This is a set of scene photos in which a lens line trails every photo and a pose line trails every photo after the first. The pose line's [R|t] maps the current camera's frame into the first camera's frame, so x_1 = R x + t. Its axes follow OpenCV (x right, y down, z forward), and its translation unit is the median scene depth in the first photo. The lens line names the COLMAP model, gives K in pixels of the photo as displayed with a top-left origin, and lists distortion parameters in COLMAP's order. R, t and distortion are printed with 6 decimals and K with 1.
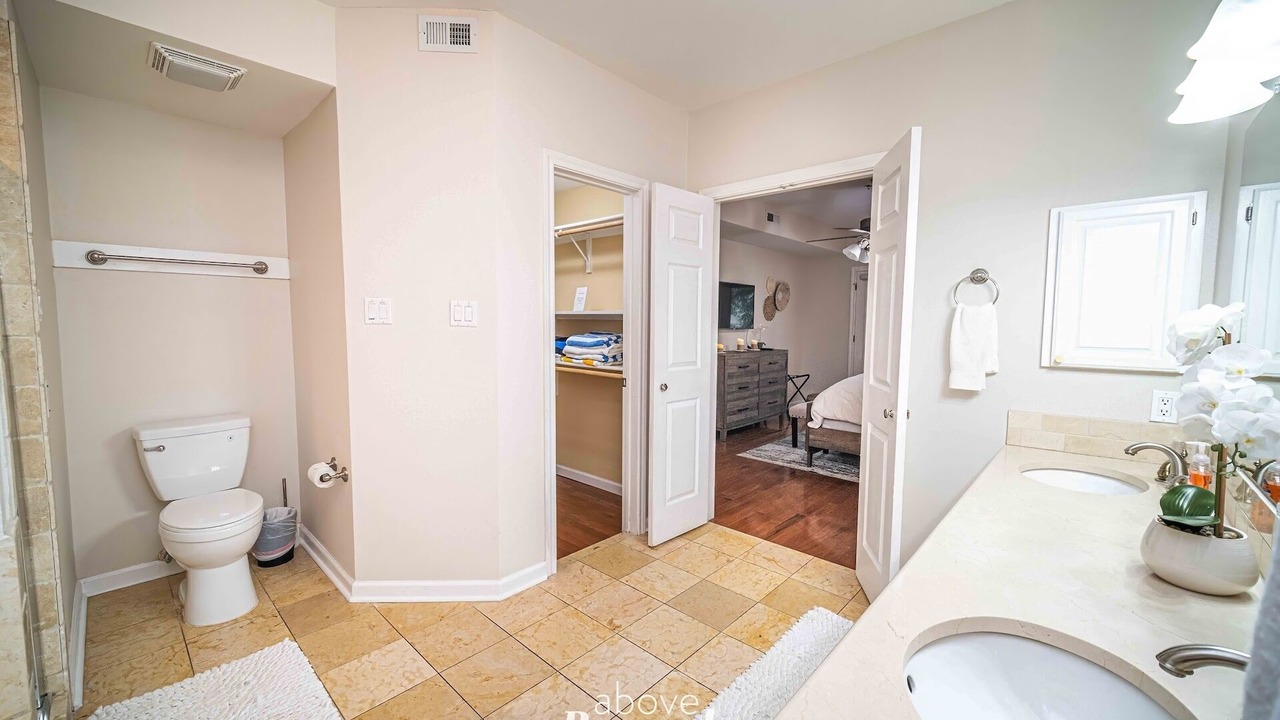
lens RADIAL K [[504.3, 0, 636.7], [0, 504.3, 360.3], [0, 0, 1]] dist [-0.003014, -0.000220]
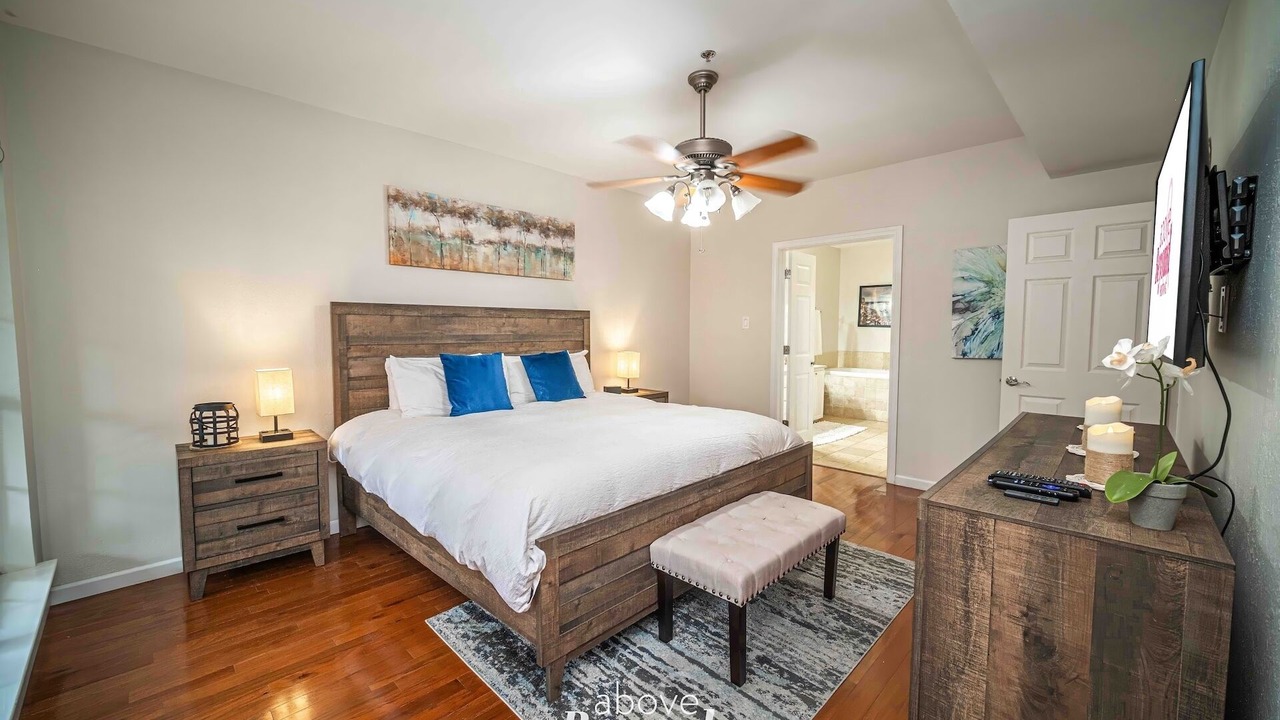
lens RADIAL K [[504.3, 0, 643.7], [0, 504.3, 359.7], [0, 0, 1]] dist [-0.003014, -0.000220]
pose [[-0.999747, -0.001804, 0.022408, 0.412893], [0.001216, 0.990975, 0.134044, -0.090371], [-0.022448, 0.134038, -0.990722, 1.250611]]
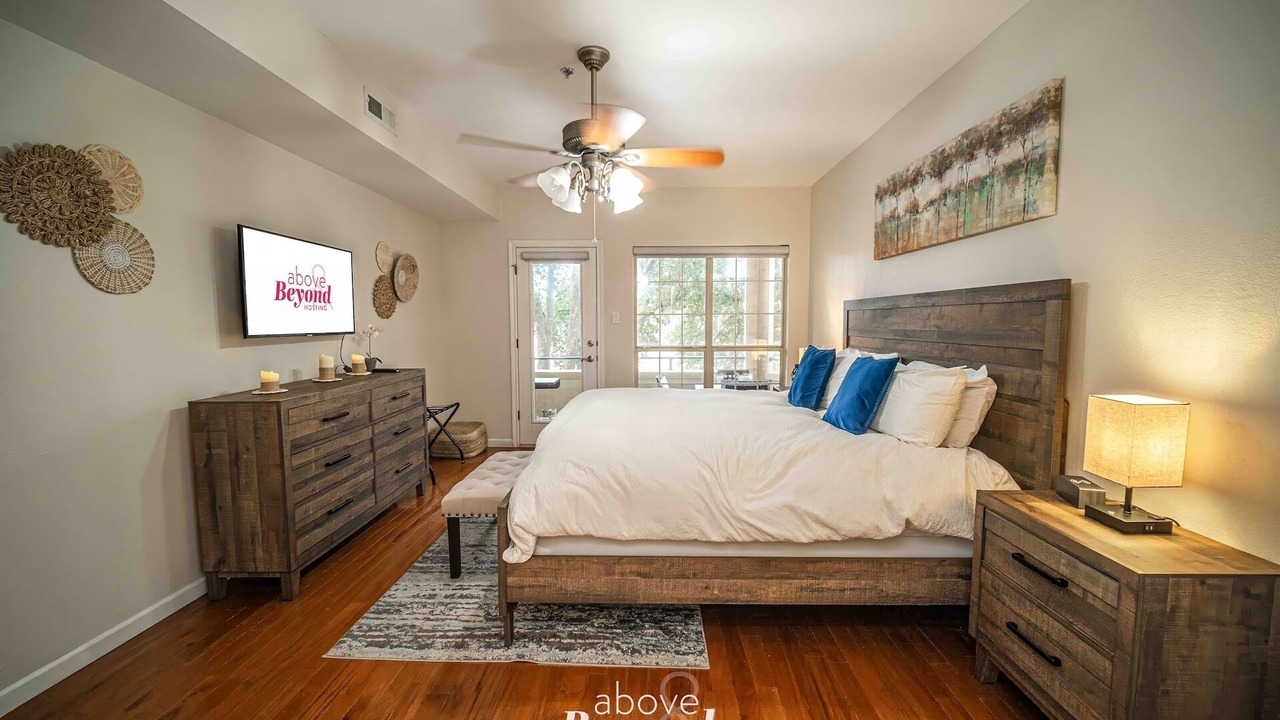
lens RADIAL K [[504.3, 0, 645.9], [0, 504.3, 362.5], [0, 0, 1]] dist [-0.003014, -0.000220]
pose [[0.740363, -0.061266, 0.669410, 0.111317], [0.054575, 0.998029, 0.030982, -0.034778], [-0.669988, 0.013594, 0.742247, 0.439411]]
